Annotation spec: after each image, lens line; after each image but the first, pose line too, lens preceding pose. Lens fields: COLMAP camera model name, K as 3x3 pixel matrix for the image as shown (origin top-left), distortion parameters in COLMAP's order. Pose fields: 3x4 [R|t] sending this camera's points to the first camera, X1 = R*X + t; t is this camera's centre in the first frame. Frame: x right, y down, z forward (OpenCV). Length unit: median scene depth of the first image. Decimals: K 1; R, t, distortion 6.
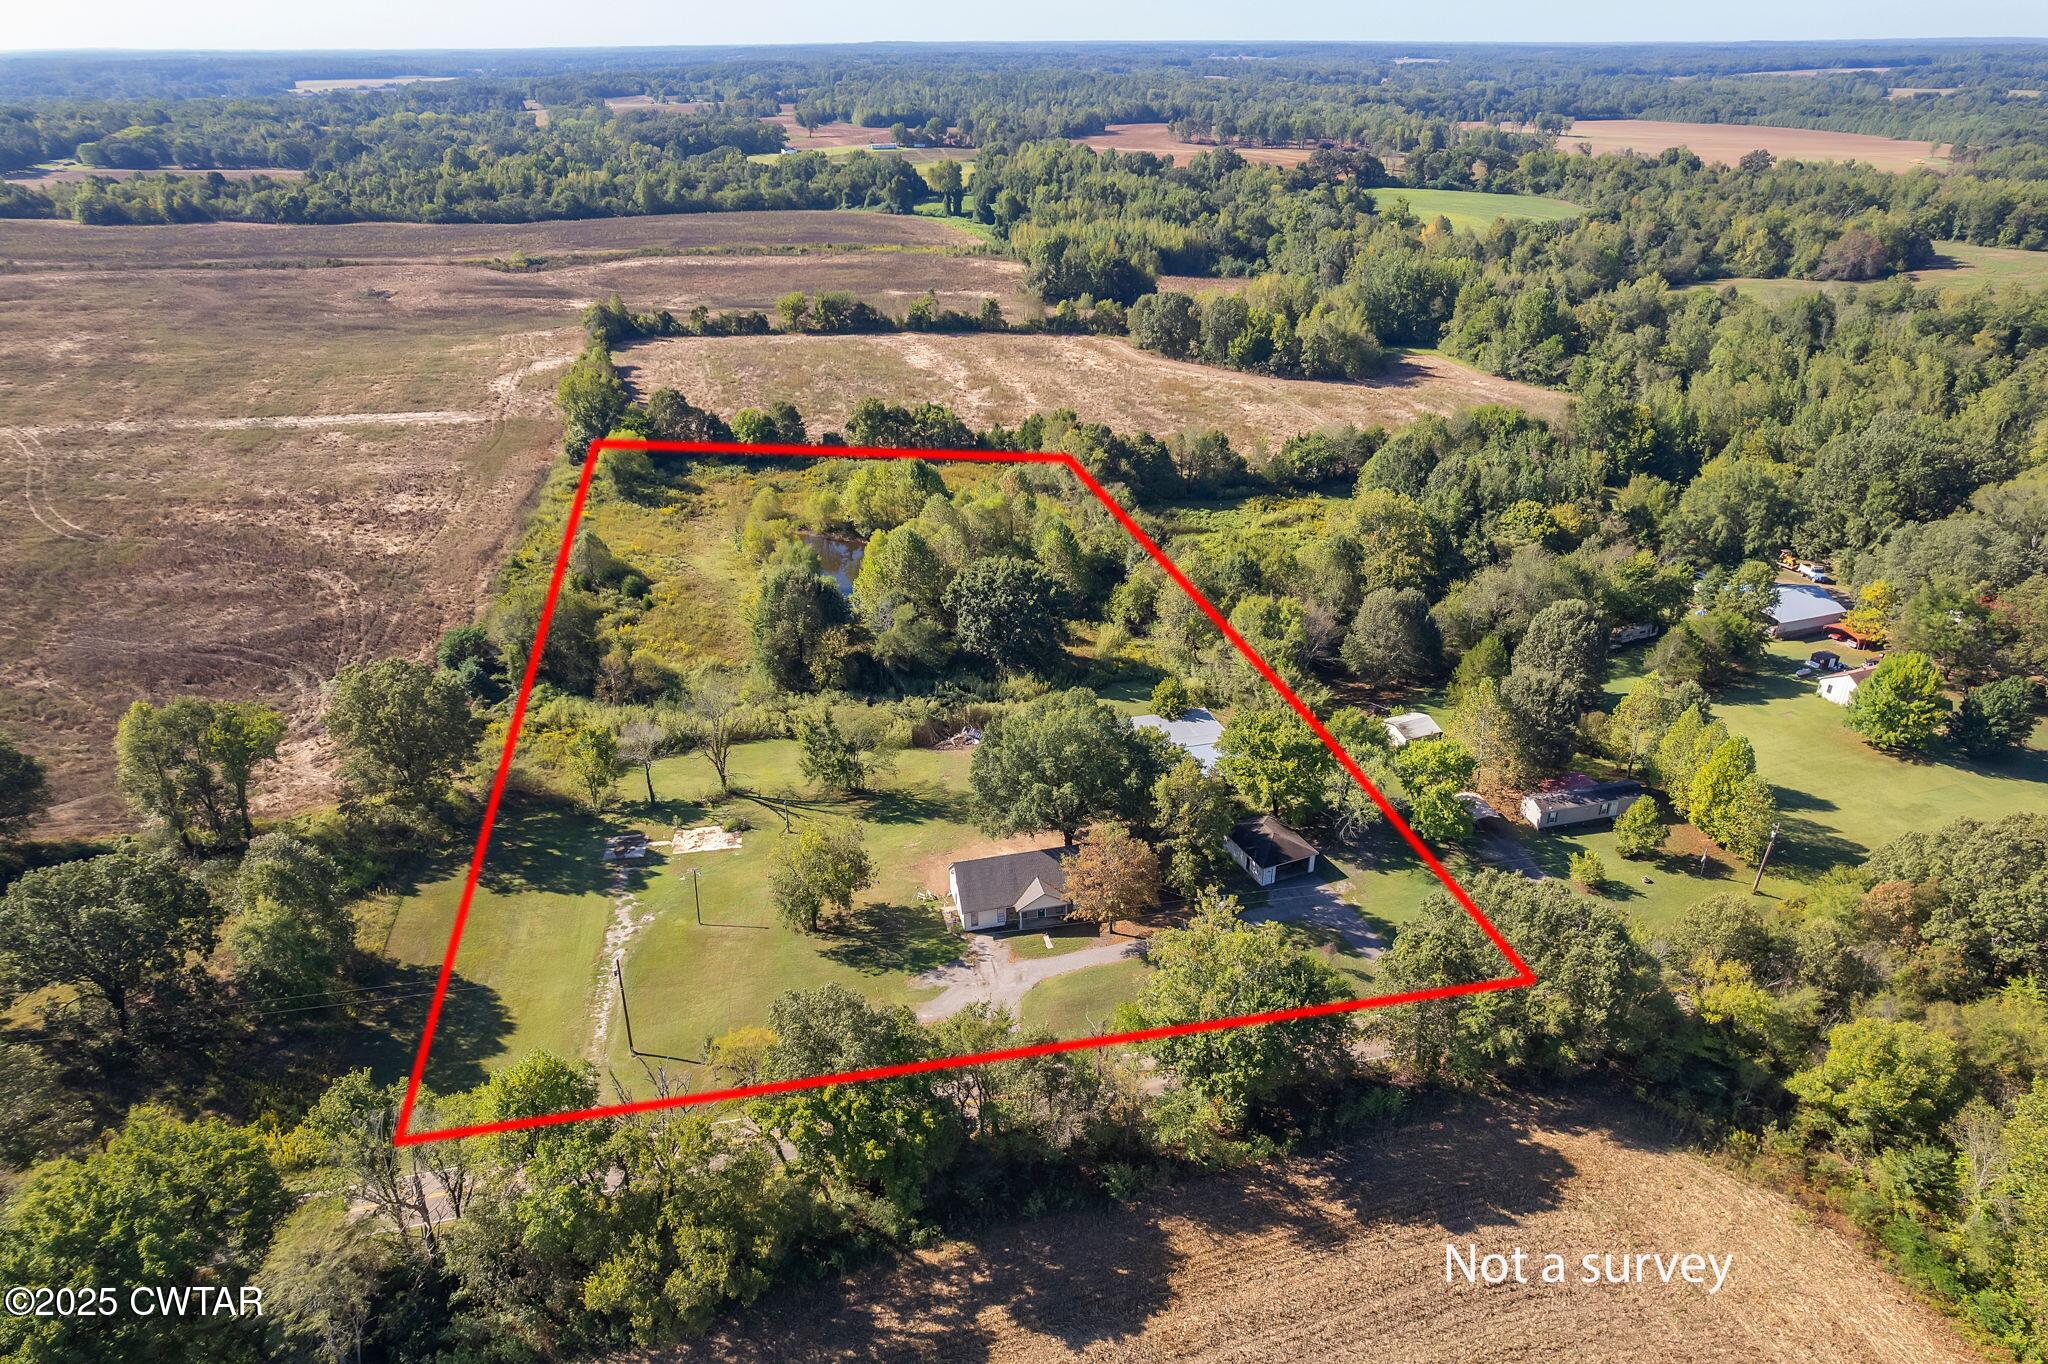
lens RADIAL K [[1226.4, 0, 1034.0], [0, 1226.4, 677.4], [0, 0, 1]] dist [-0.063531, 0.052757]
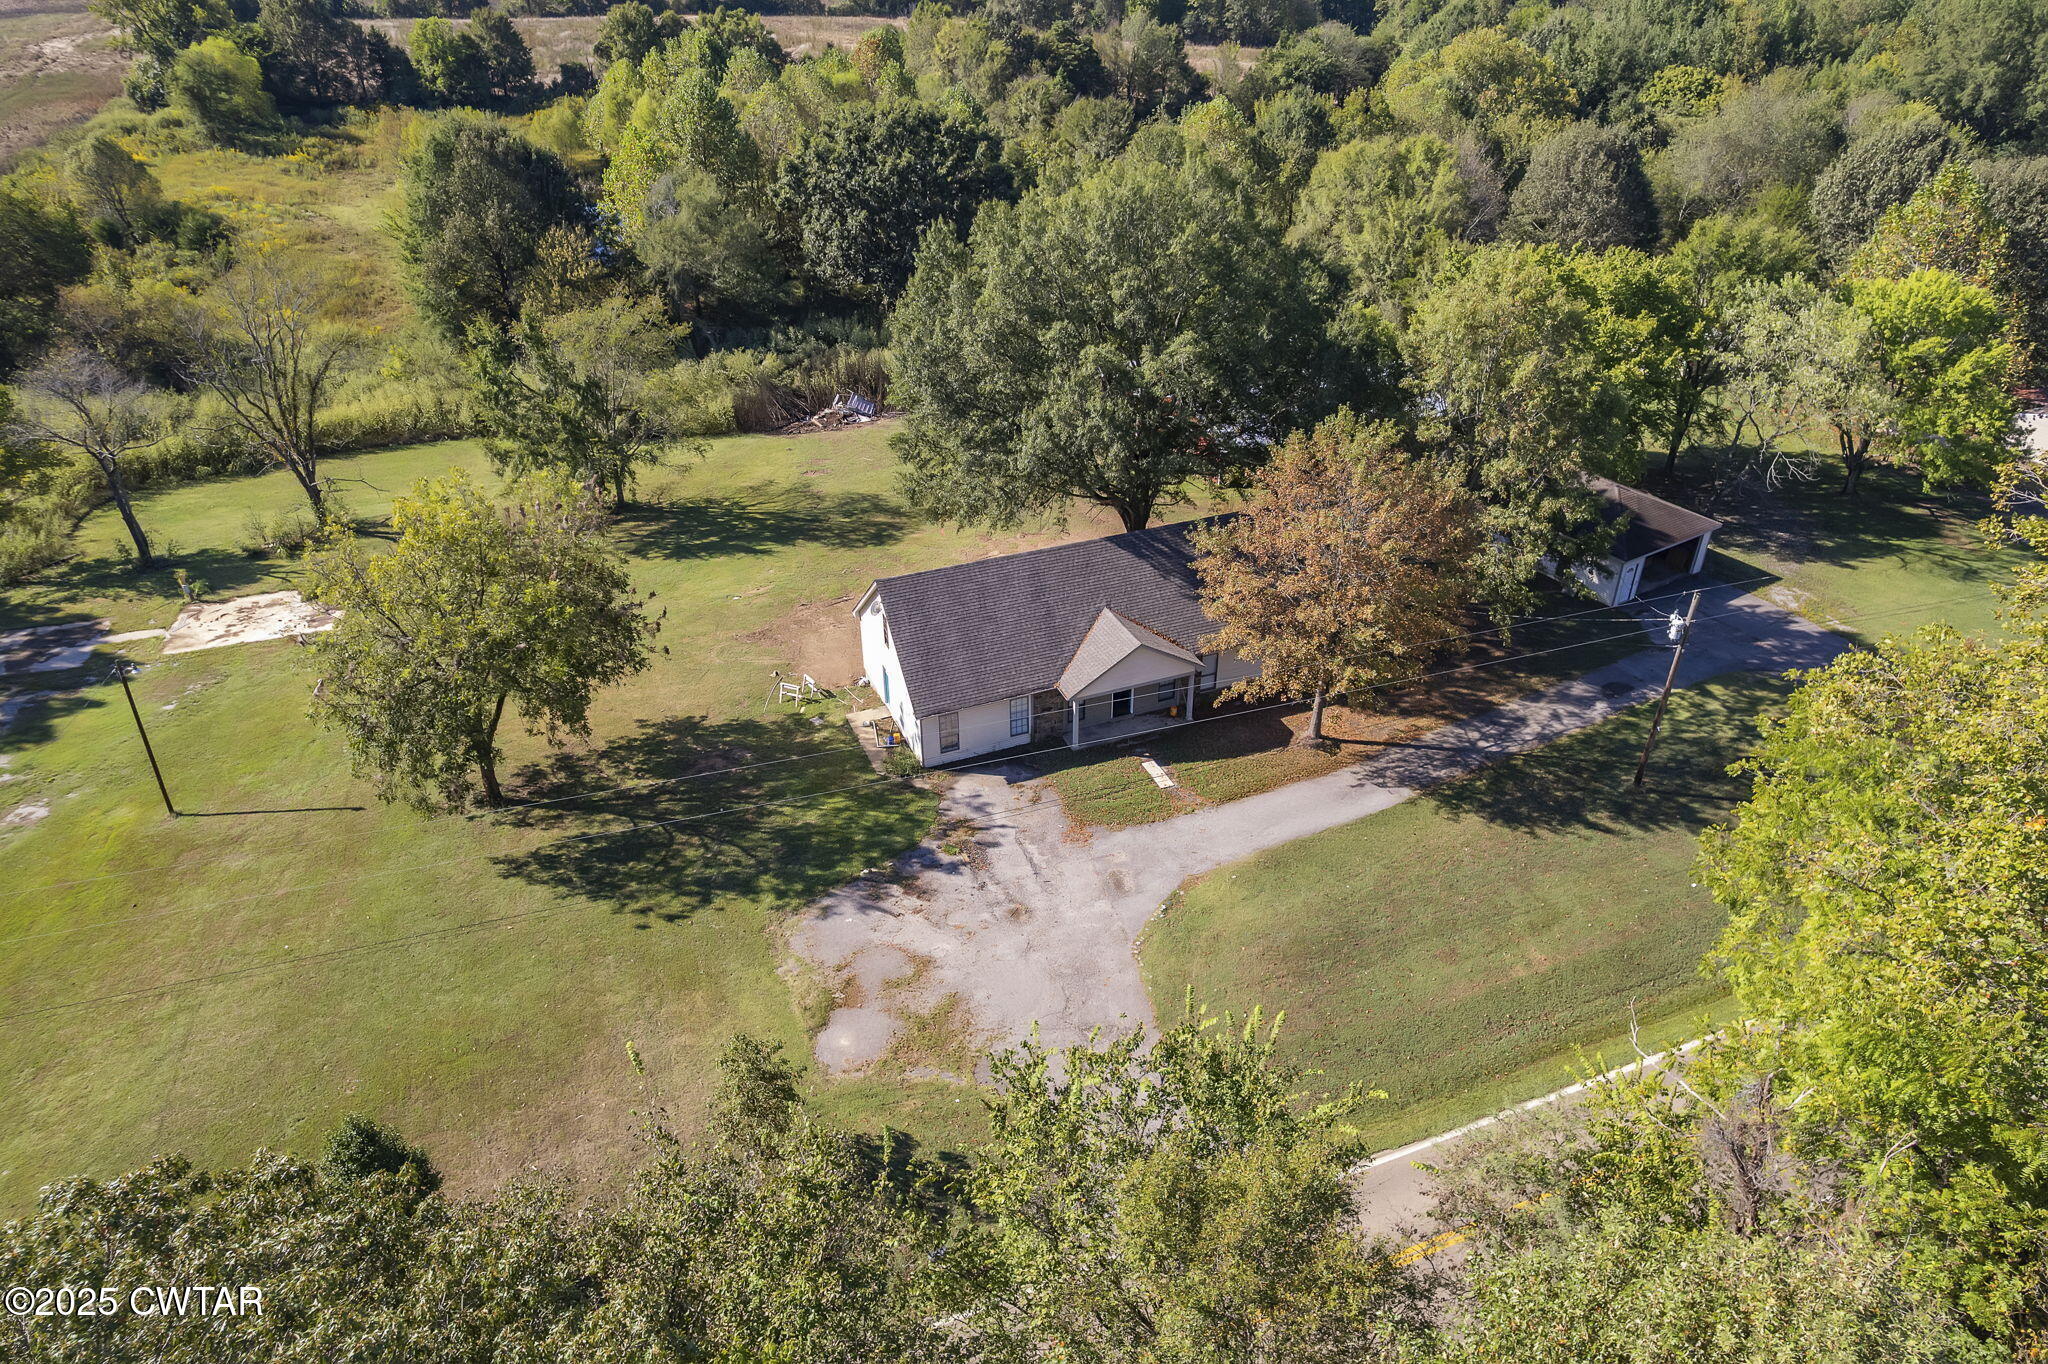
lens RADIAL K [[1226.4, 0, 1034.0], [0, 1226.4, 677.4], [0, 0, 1]] dist [-0.063531, 0.052757]
pose [[0.988412, -0.074390, 0.132320, -0.066171], [0.059887, 0.992082, 0.110396, 0.136047], [-0.139485, -0.101192, 0.985040, 0.610716]]
